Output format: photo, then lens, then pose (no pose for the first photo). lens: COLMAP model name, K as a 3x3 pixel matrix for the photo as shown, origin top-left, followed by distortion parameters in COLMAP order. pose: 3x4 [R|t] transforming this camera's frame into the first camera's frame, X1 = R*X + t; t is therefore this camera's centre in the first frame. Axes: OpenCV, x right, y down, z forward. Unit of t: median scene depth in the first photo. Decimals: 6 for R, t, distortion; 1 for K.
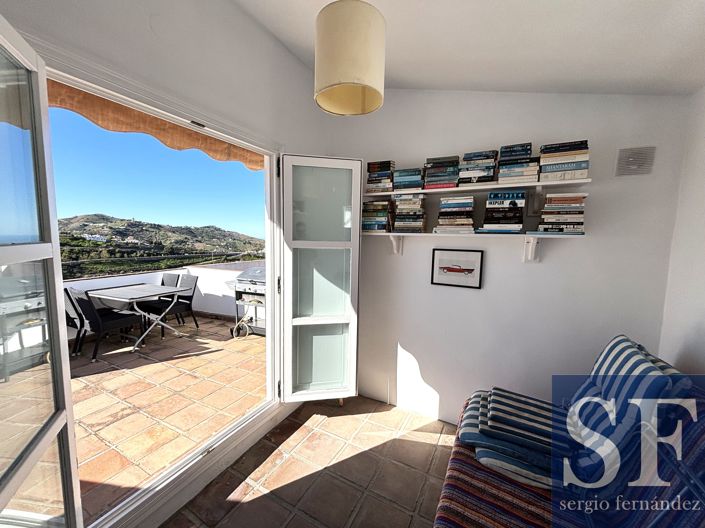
lens RADIAL K [[281.3, 0, 351.3], [0, 281.3, 263.8], [0, 0, 1]] dist [0.000970, -0.000163]
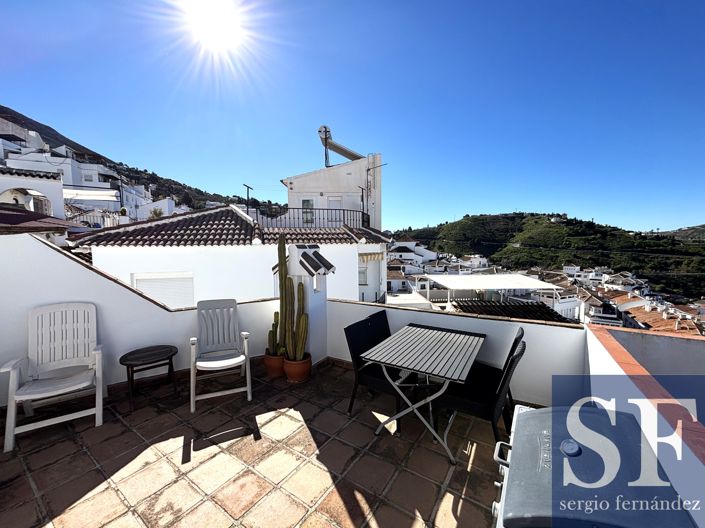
lens RADIAL K [[281.3, 0, 351.3], [0, 281.3, 263.8], [0, 0, 1]] dist [0.000970, -0.000163]
pose [[-0.074230, 0.032186, -0.996722, -0.120332], [-0.109242, 0.993202, 0.040208, -0.120614], [0.991240, 0.111868, -0.070209, 1.015208]]
